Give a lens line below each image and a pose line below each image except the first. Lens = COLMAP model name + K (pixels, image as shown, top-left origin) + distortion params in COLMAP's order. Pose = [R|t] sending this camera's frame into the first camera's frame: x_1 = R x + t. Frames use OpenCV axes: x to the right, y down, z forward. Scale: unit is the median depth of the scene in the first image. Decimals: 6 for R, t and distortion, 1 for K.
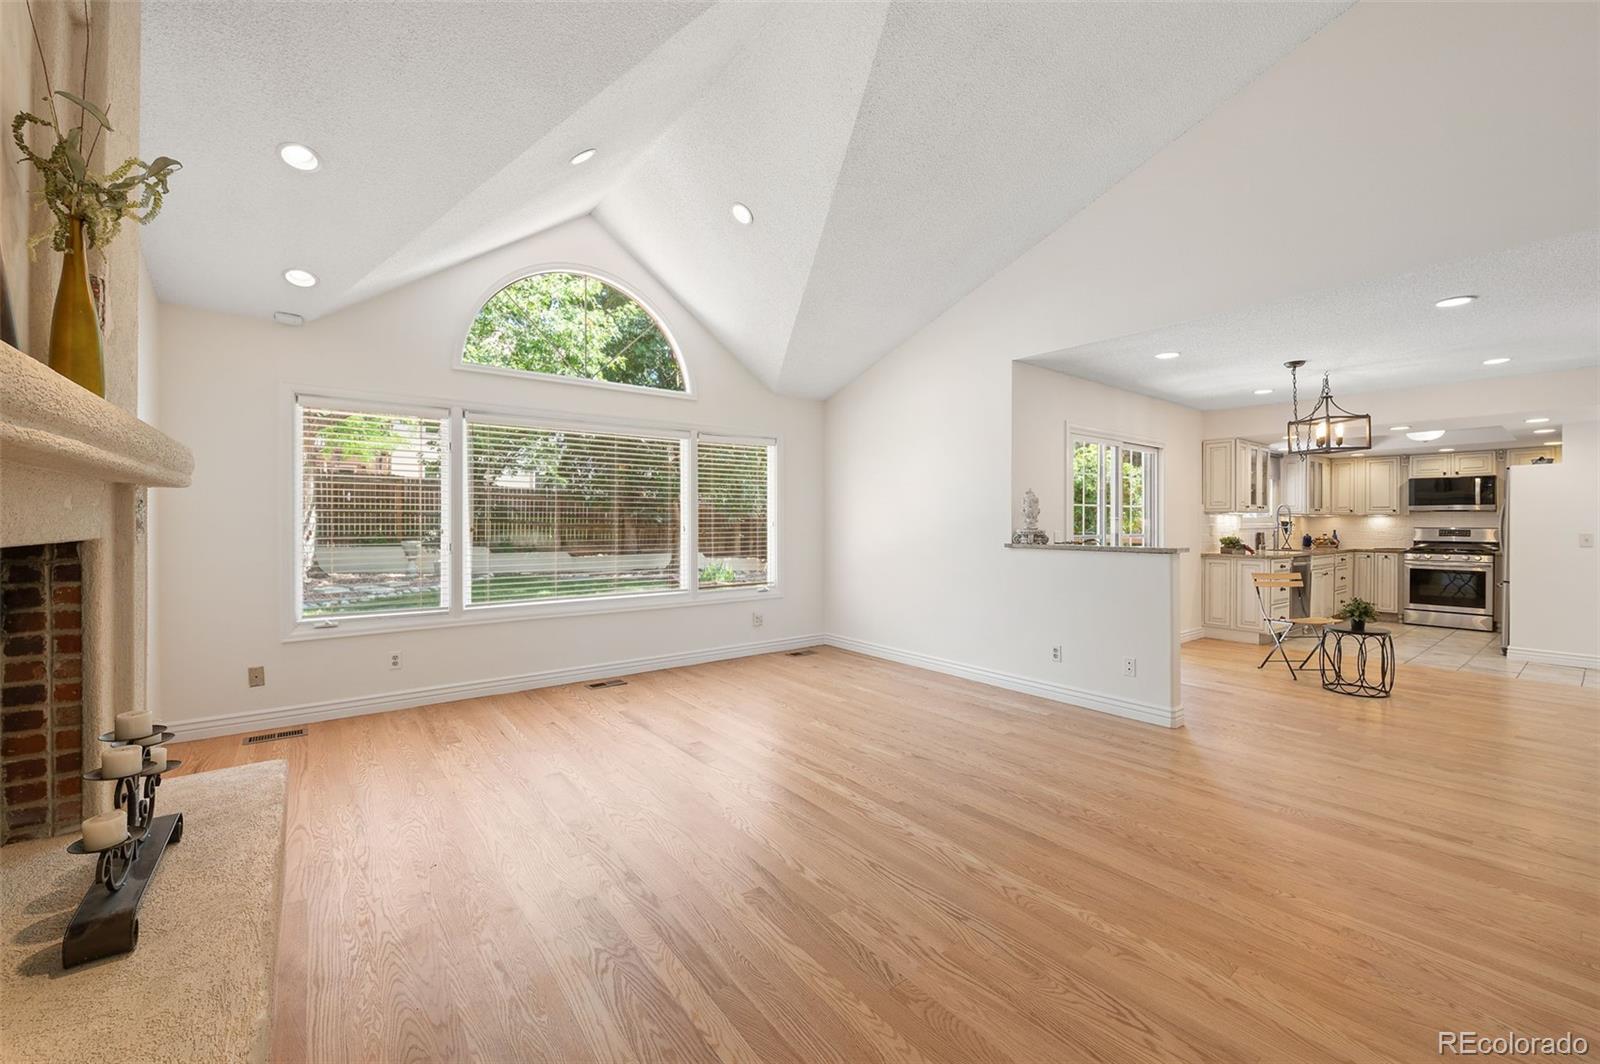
lens RADIAL K [[634.9, 0, 800.0], [0, 634.9, 532.0], [0, 0, 1]] dist [-0.014021, -0.000352]
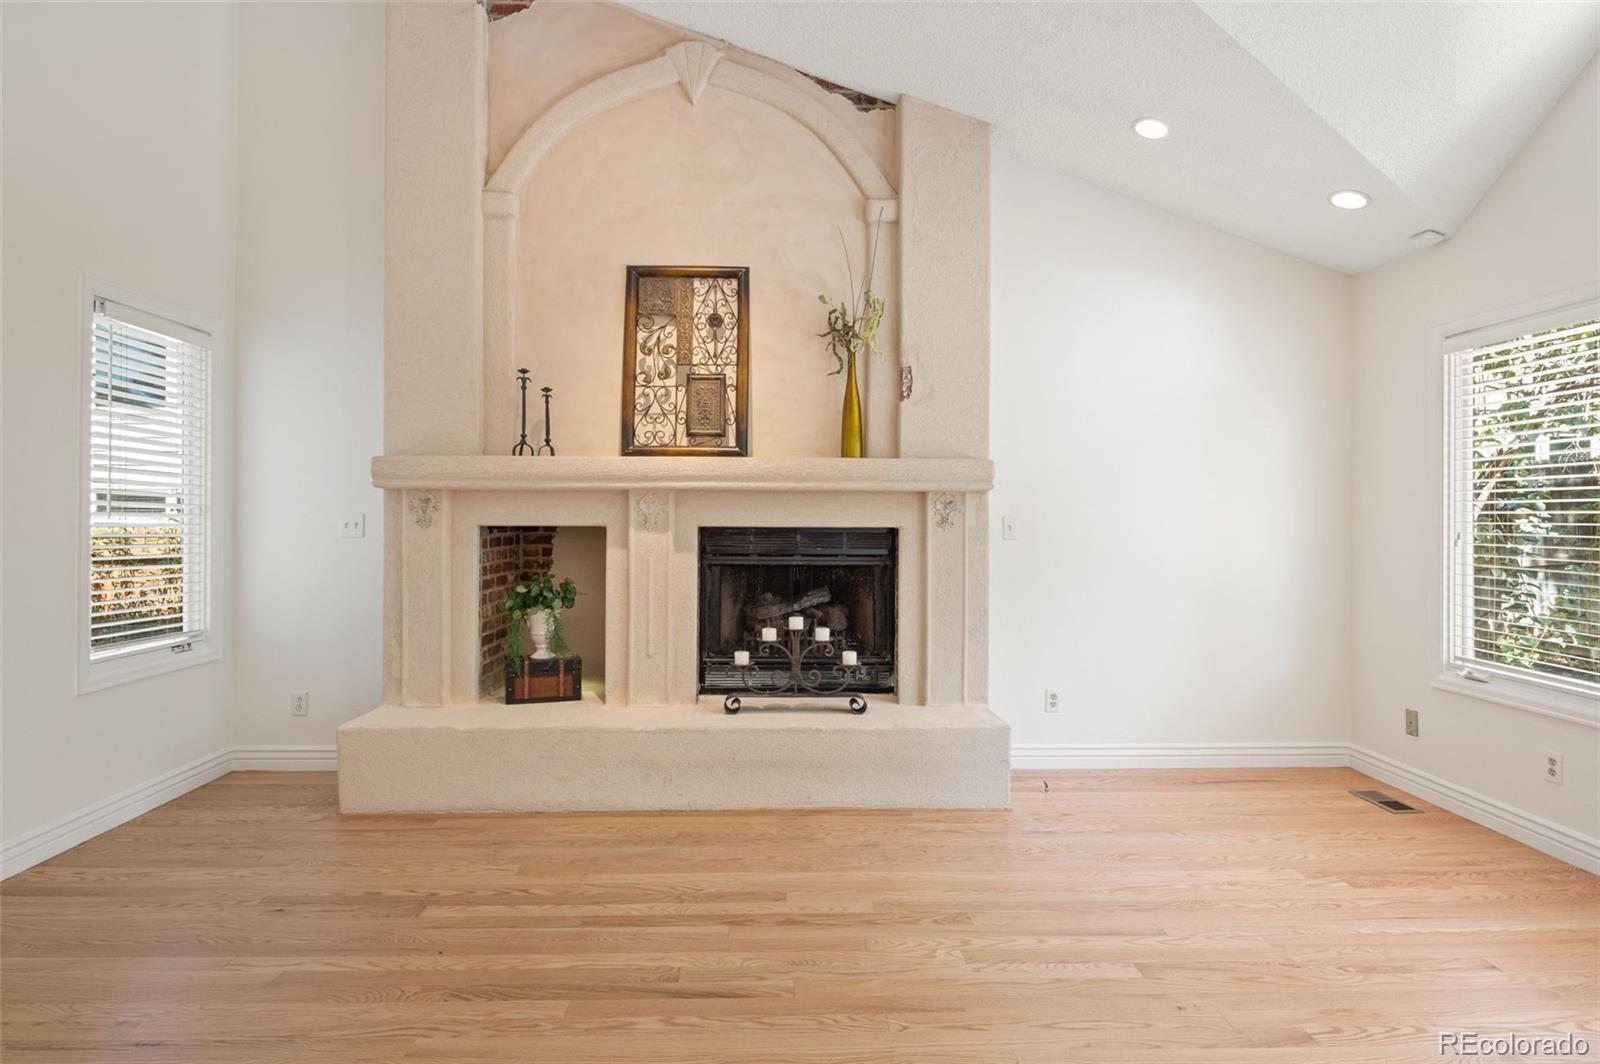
lens RADIAL K [[850.4, 0, 800.0], [0, 850.4, 532.0], [0, 0, 1]] dist [-0.019311, 0.000336]
pose [[-0.584848, 0.010596, -0.811074, 0.492730], [-0.020440, 0.999405, 0.027795, -0.018362], [0.810886, 0.032834, -0.584283, 1.226718]]
